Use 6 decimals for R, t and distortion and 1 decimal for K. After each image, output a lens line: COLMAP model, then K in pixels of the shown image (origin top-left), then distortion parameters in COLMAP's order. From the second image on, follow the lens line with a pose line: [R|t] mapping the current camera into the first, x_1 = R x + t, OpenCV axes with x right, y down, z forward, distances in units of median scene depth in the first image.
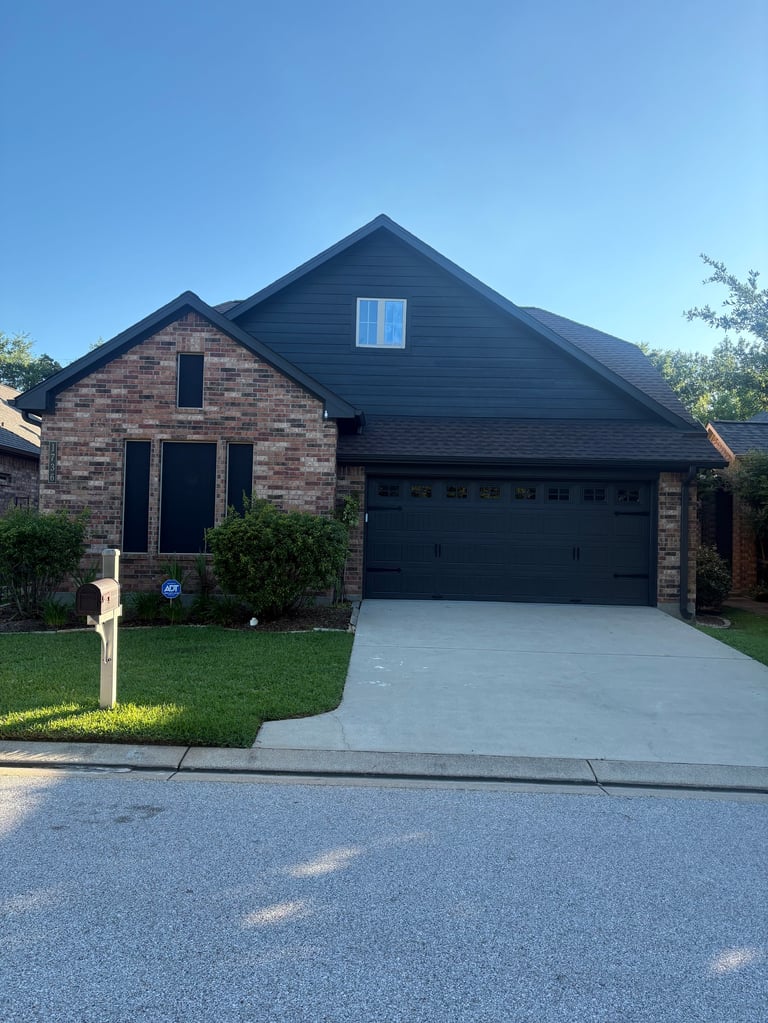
lens RADIAL K [[766.2, 0, 384.6], [0, 766.2, 518.0], [0, 0, 1]] dist [0.040349, -0.041299]
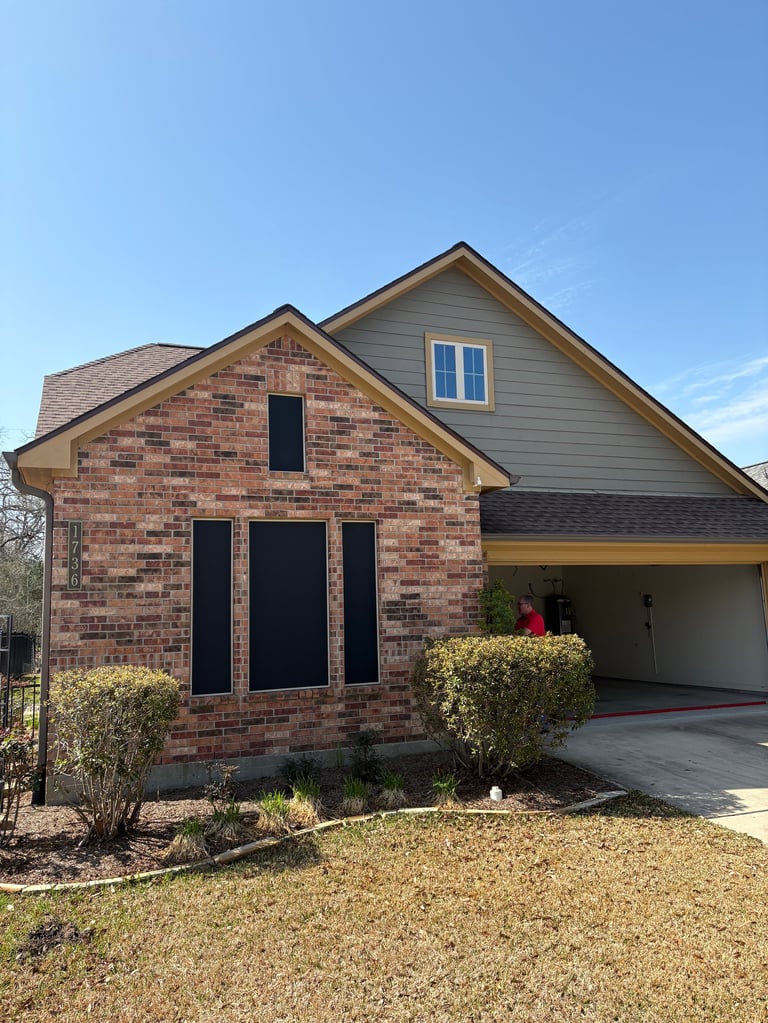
lens RADIAL K [[766.2, 0, 385.7], [0, 766.2, 508.2], [0, 0, 1]] dist [0.040349, -0.041299]
pose [[0.928015, -0.000053, 0.372542, -0.428883], [0.041736, 0.993720, -0.103824, -0.035707], [-0.370197, 0.111899, 0.922189, 0.340608]]
